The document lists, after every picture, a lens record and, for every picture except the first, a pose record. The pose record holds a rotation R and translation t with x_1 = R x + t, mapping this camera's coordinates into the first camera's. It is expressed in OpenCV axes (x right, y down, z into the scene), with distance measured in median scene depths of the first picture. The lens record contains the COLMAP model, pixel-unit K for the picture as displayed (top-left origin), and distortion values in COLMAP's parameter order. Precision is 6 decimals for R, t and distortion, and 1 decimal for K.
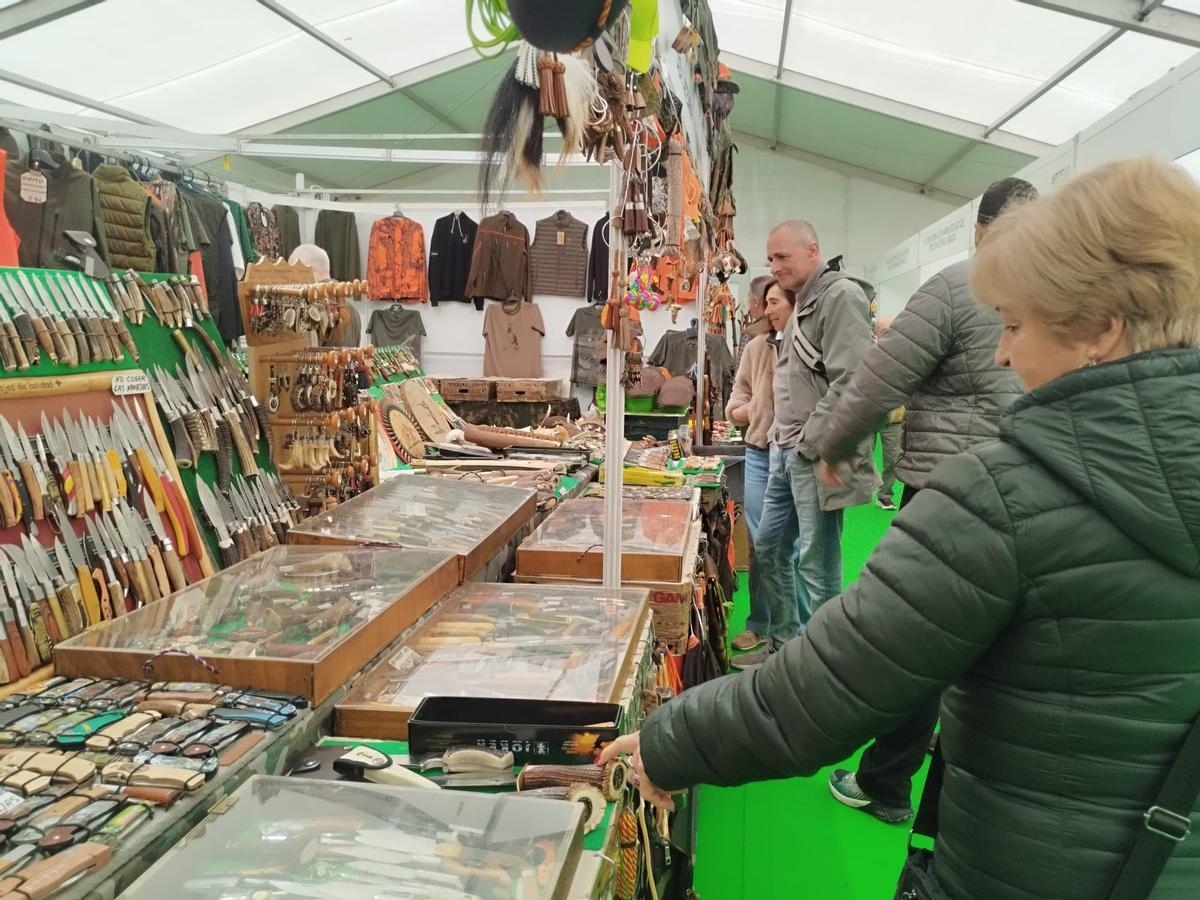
lens RADIAL K [[1003.2, 0, 602.3], [0, 1003.2, 454.7], [0, 0, 1]] dist [0.070781, -0.087204]
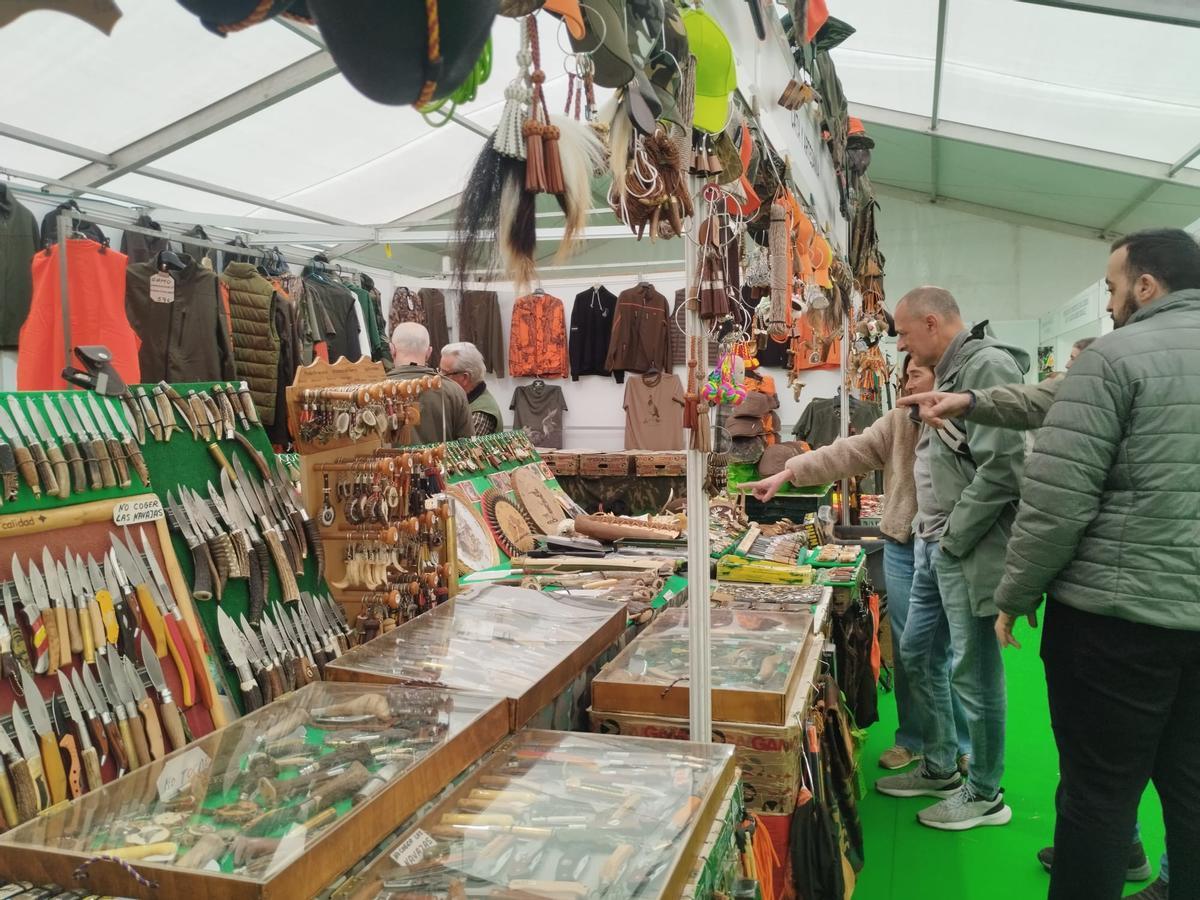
lens RADIAL K [[1003.2, 0, 602.3], [0, 1003.2, 454.7], [0, 0, 1]] dist [0.070781, -0.087204]
pose [[0.986829, -0.021962, -0.160266, 0.056862], [0.011826, 0.997885, -0.063927, -0.037715], [0.161331, 0.061190, 0.985002, 0.115113]]
